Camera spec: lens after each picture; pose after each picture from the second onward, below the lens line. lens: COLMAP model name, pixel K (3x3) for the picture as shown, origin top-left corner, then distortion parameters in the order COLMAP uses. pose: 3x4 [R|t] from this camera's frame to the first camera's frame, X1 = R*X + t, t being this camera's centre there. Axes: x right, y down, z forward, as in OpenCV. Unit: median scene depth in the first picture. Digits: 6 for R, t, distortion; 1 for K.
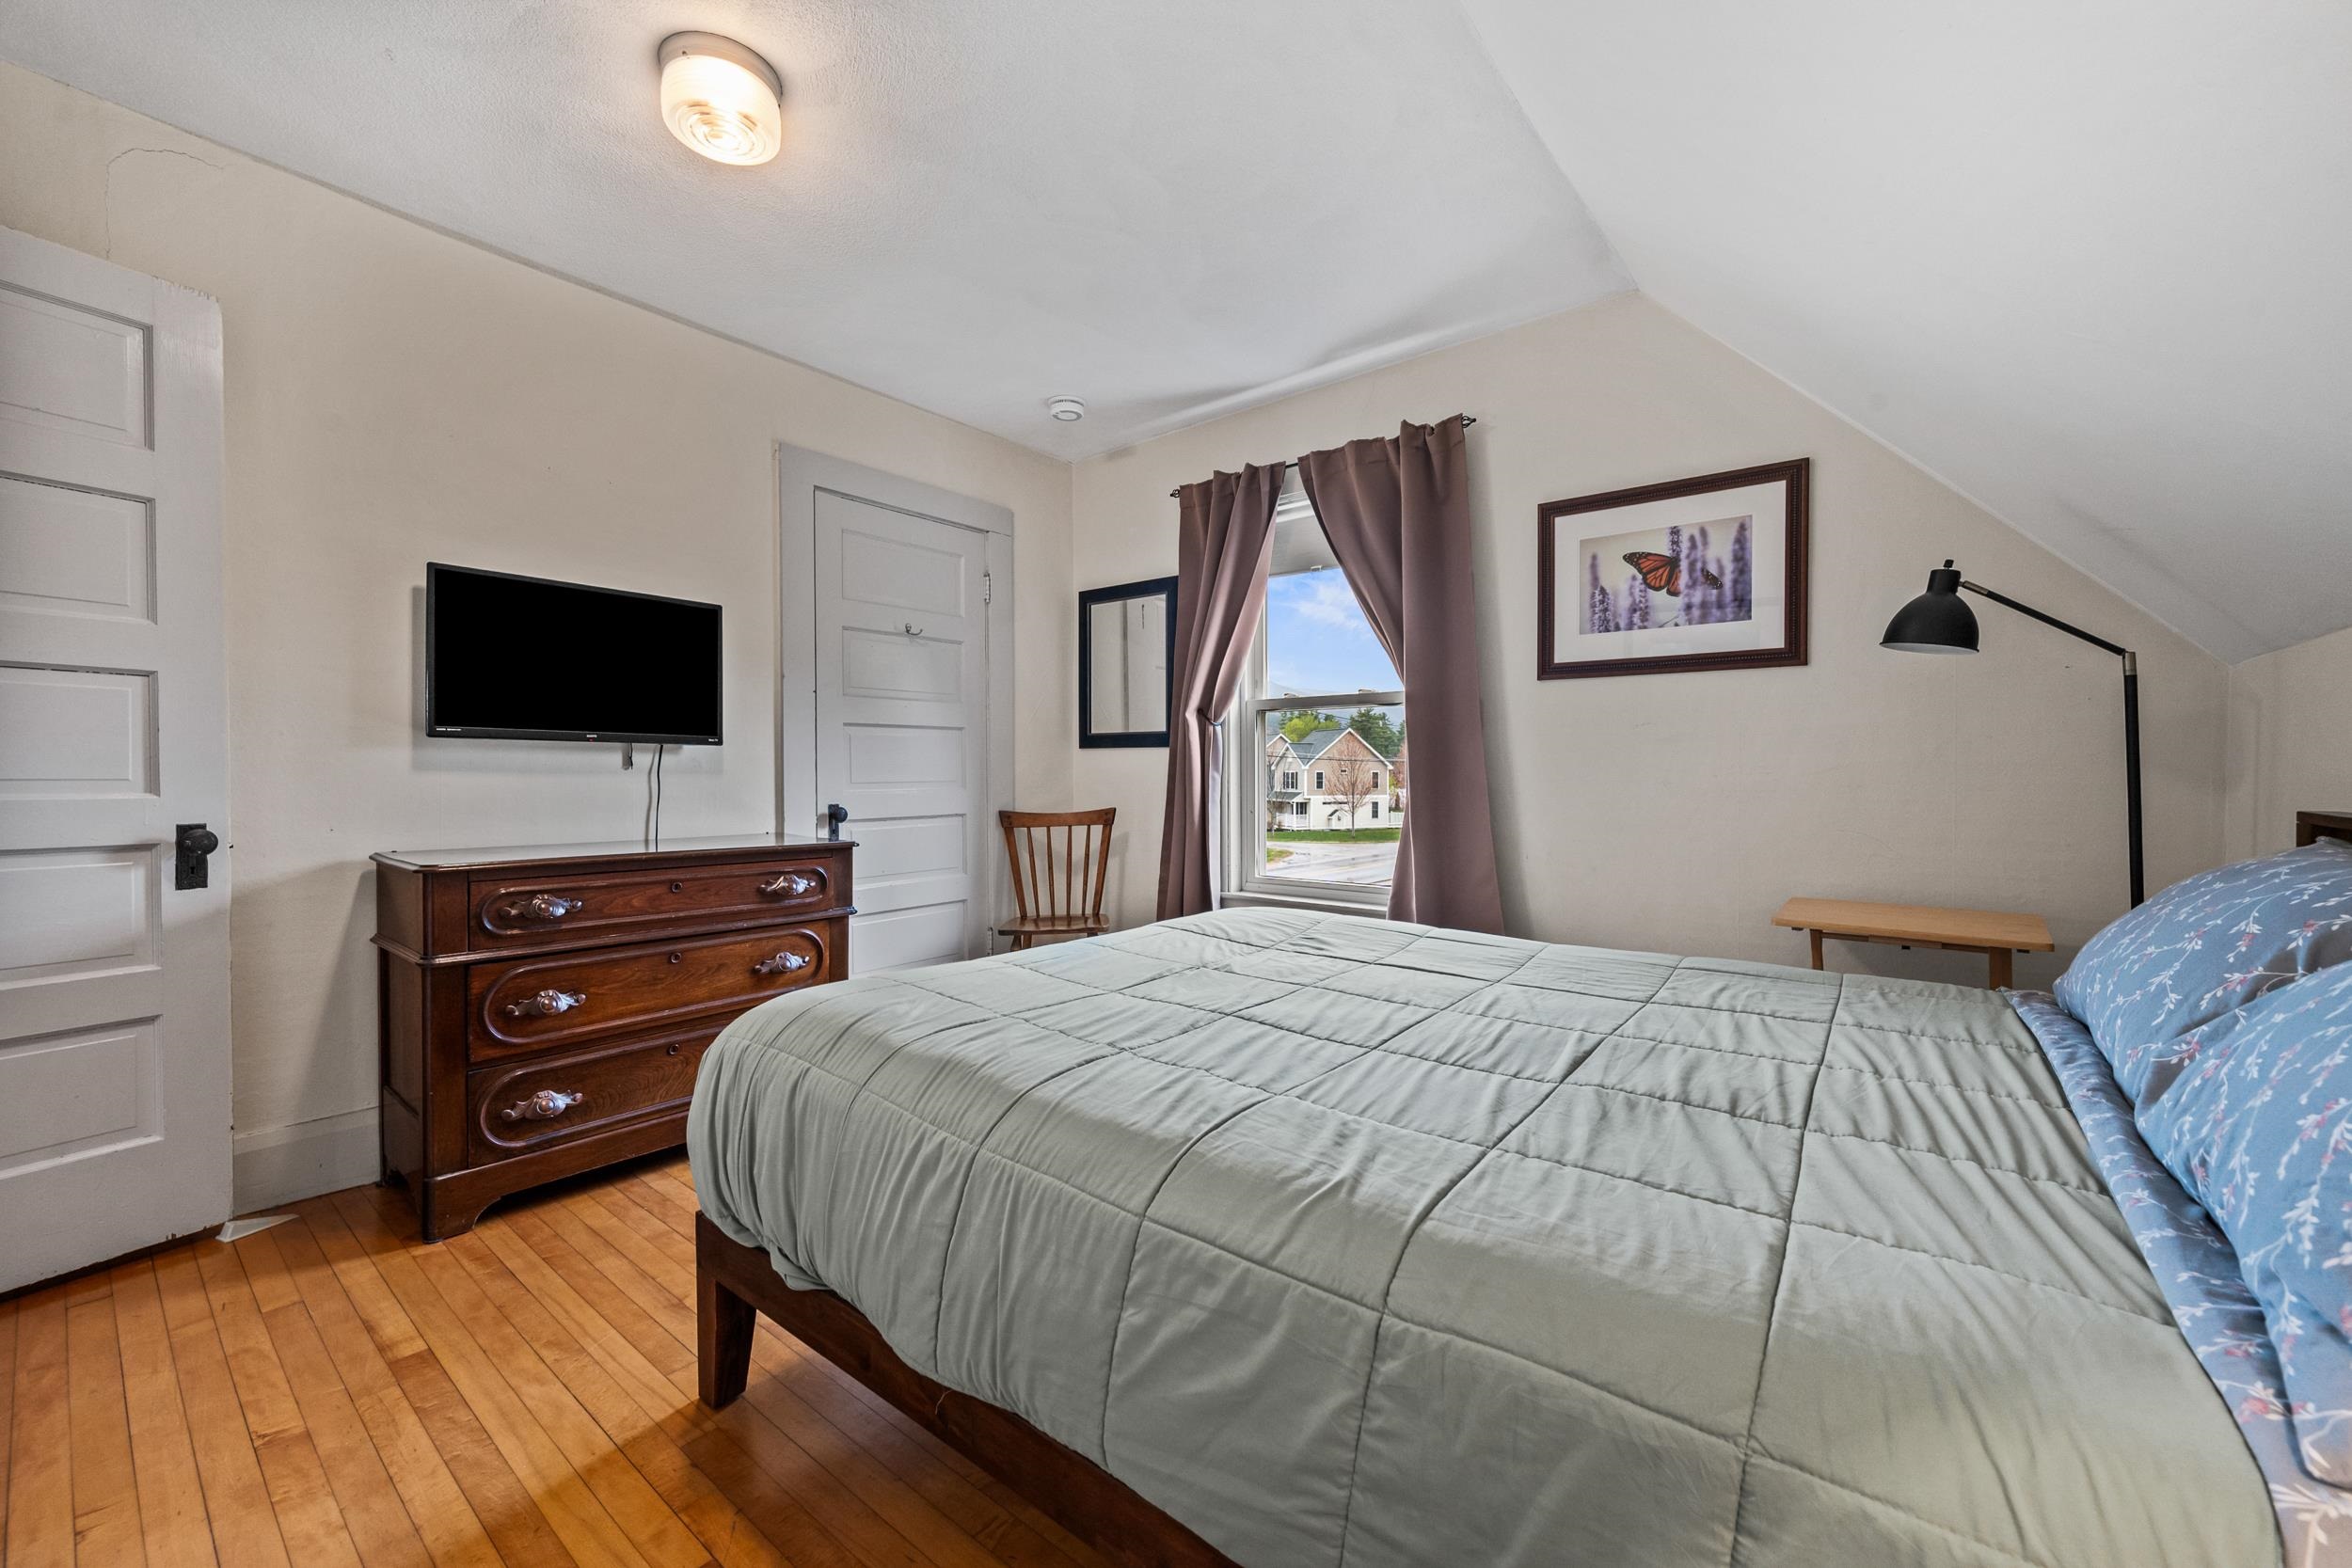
lens RADIAL K [[916.1, 0, 1187.1], [0, 916.1, 779.3], [0, 0, 1]] dist [-0.000062, -0.000052]
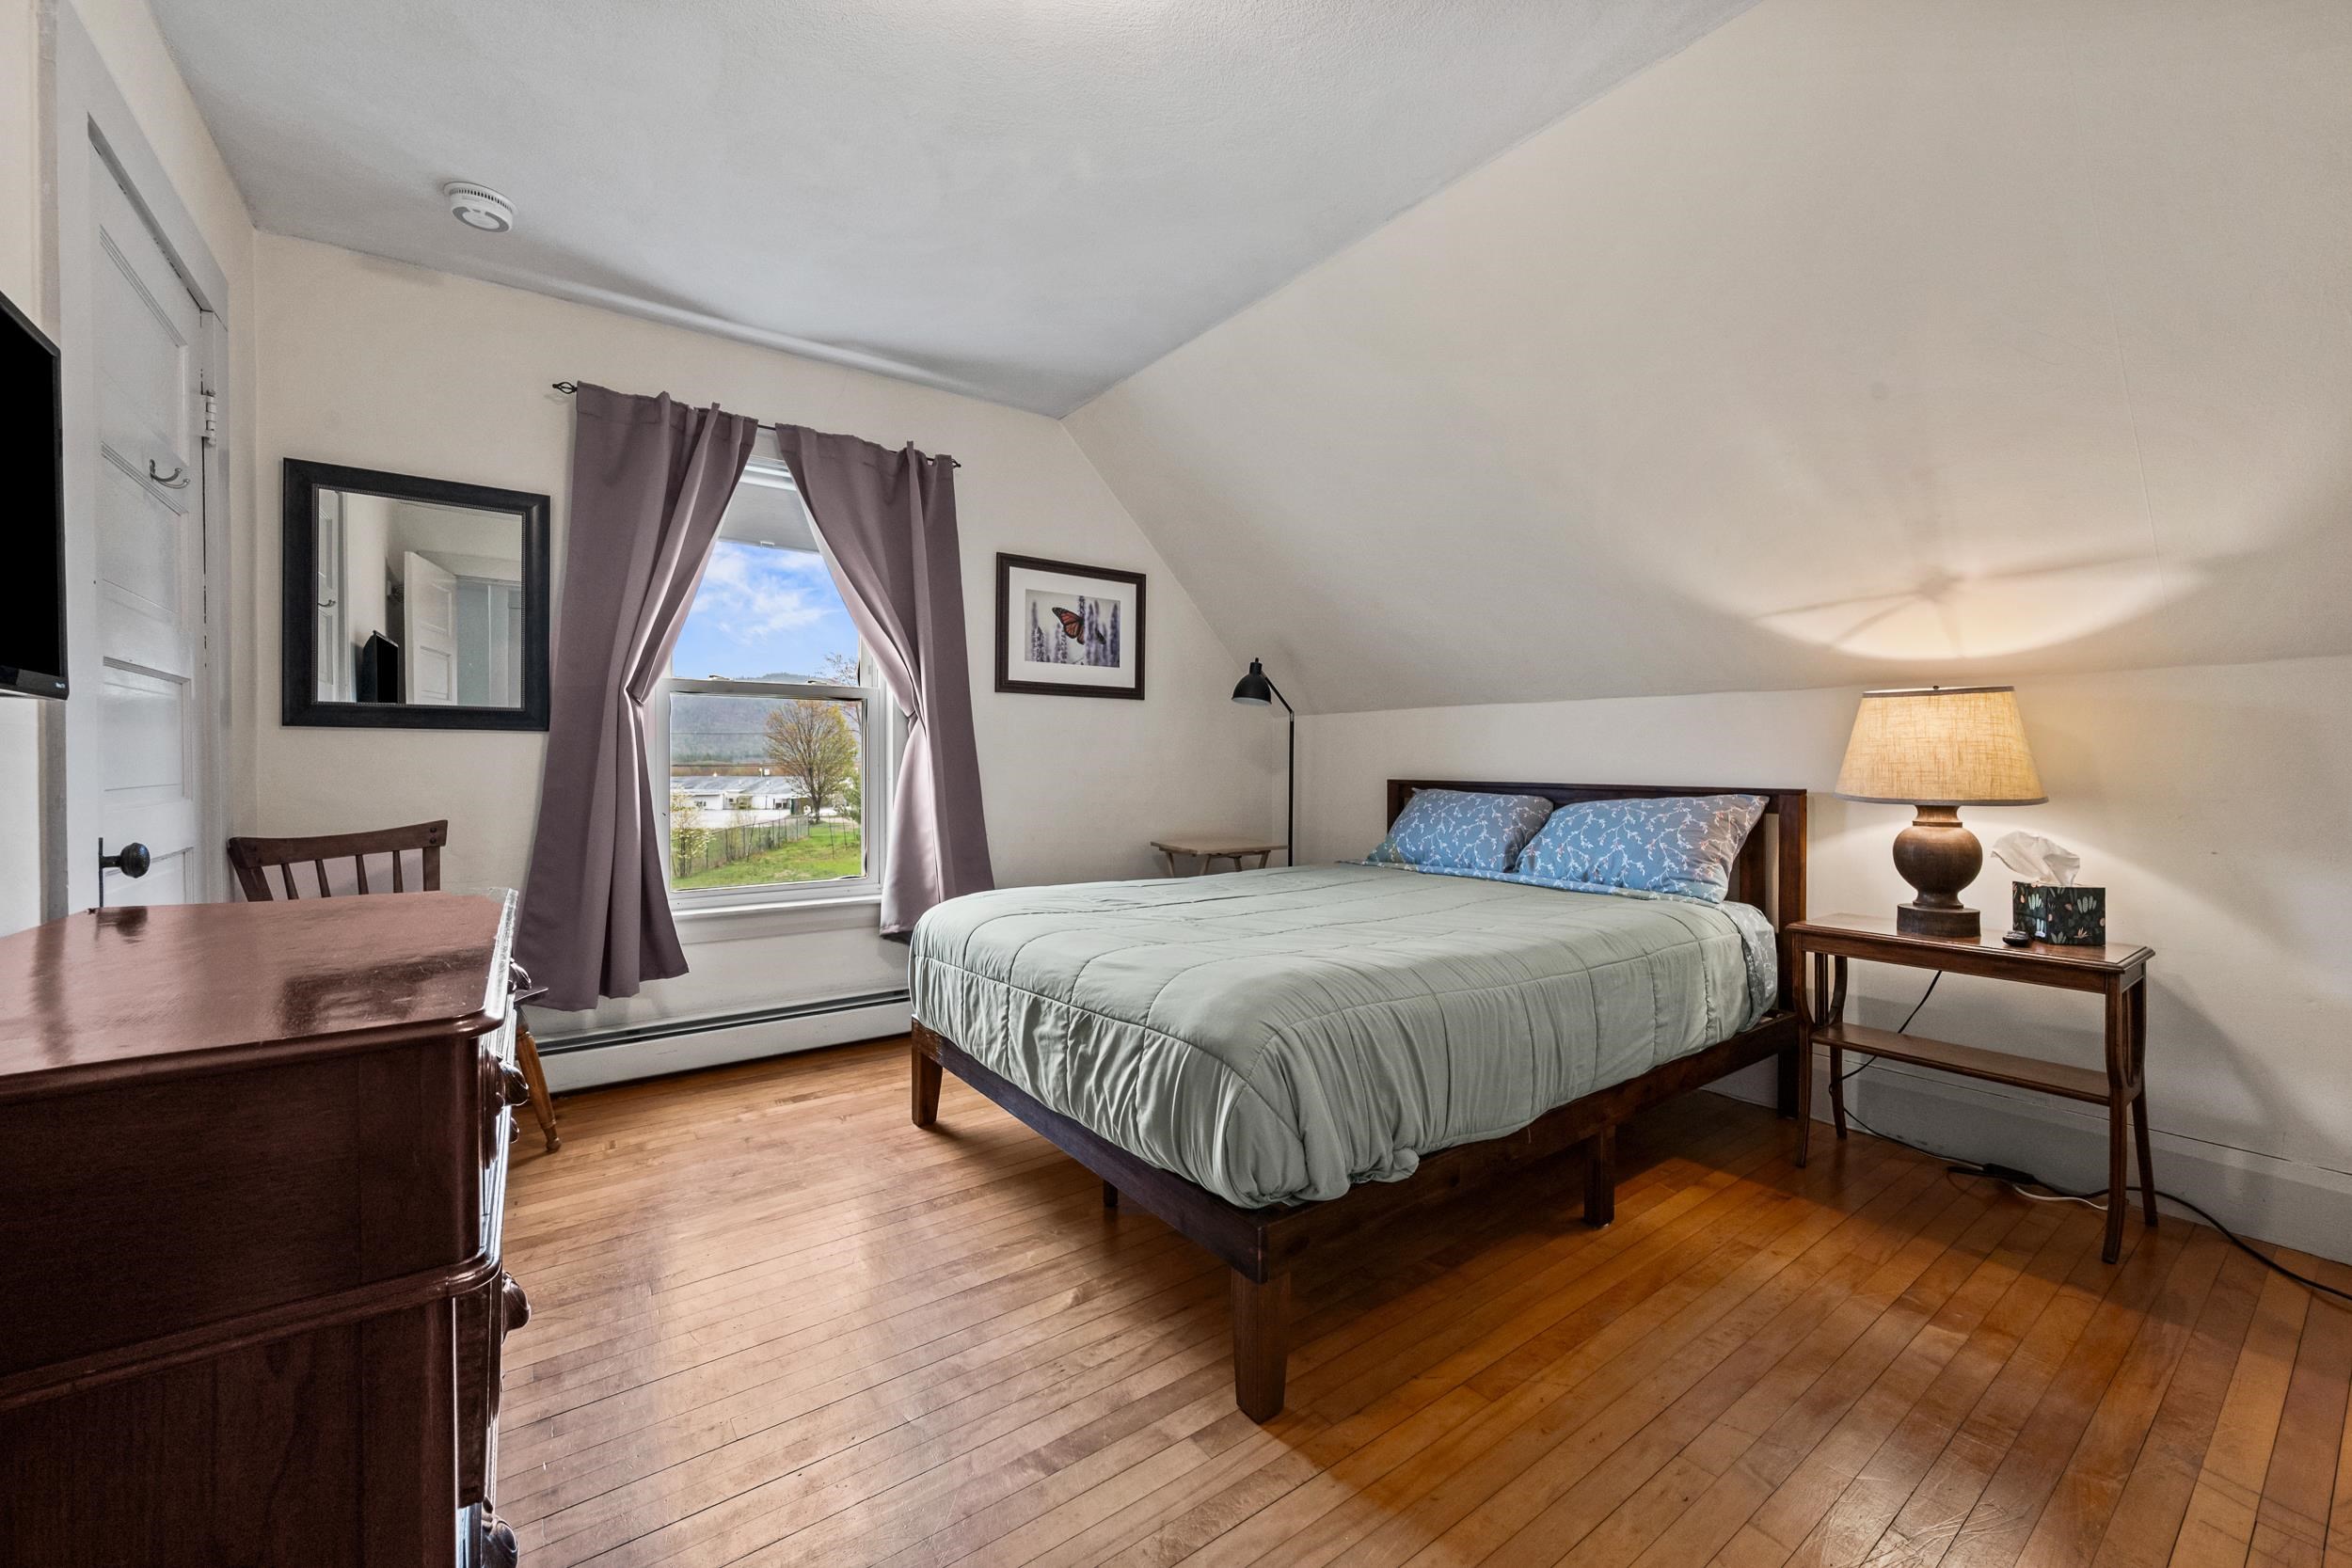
lens RADIAL K [[916.1, 0, 1187.1], [0, 916.1, 779.3], [0, 0, 1]] dist [-0.000062, -0.000052]
pose [[0.268476, -0.014853, 0.963172, -0.789007], [0.009578, 0.999873, 0.012749, -0.002490], [-0.963239, 0.005803, 0.268584, 0.430968]]
